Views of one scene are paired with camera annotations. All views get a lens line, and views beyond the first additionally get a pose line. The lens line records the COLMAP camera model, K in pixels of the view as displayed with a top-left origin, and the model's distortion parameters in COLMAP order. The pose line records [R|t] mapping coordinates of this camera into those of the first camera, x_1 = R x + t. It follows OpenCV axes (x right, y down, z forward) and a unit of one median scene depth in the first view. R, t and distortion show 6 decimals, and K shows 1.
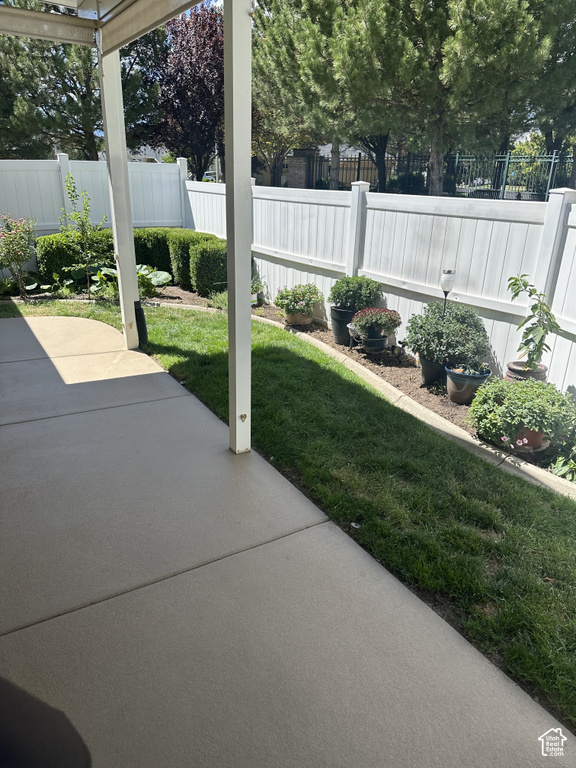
lens RADIAL K [[543.4, 0, 288.0], [0, 543.4, 384.0], [0, 0, 1]] dist [0.173142, -0.235557]
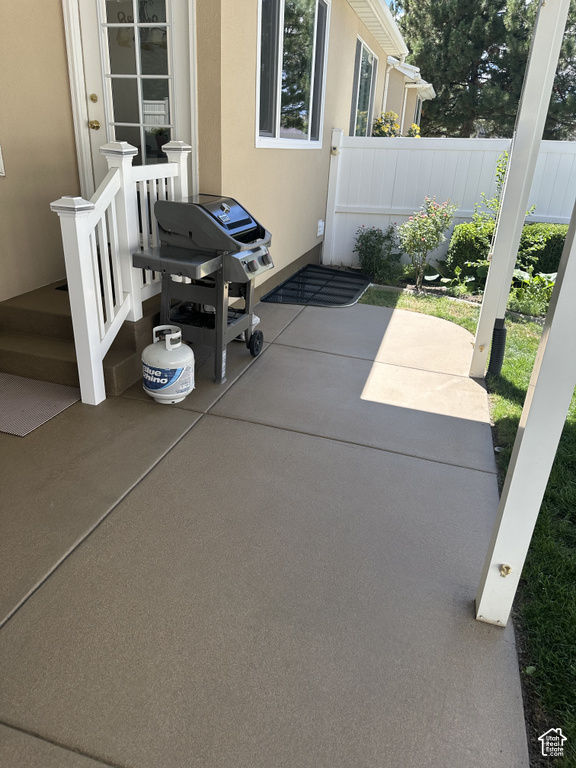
lens RADIAL K [[543.4, 0, 288.0], [0, 543.4, 384.0], [0, 0, 1]] dist [0.173142, -0.235557]
pose [[0.679651, 0.308021, -0.665731, 0.046445], [-0.298986, 0.945079, 0.132032, -0.066852], [0.669837, 0.109309, 0.734418, 0.222194]]
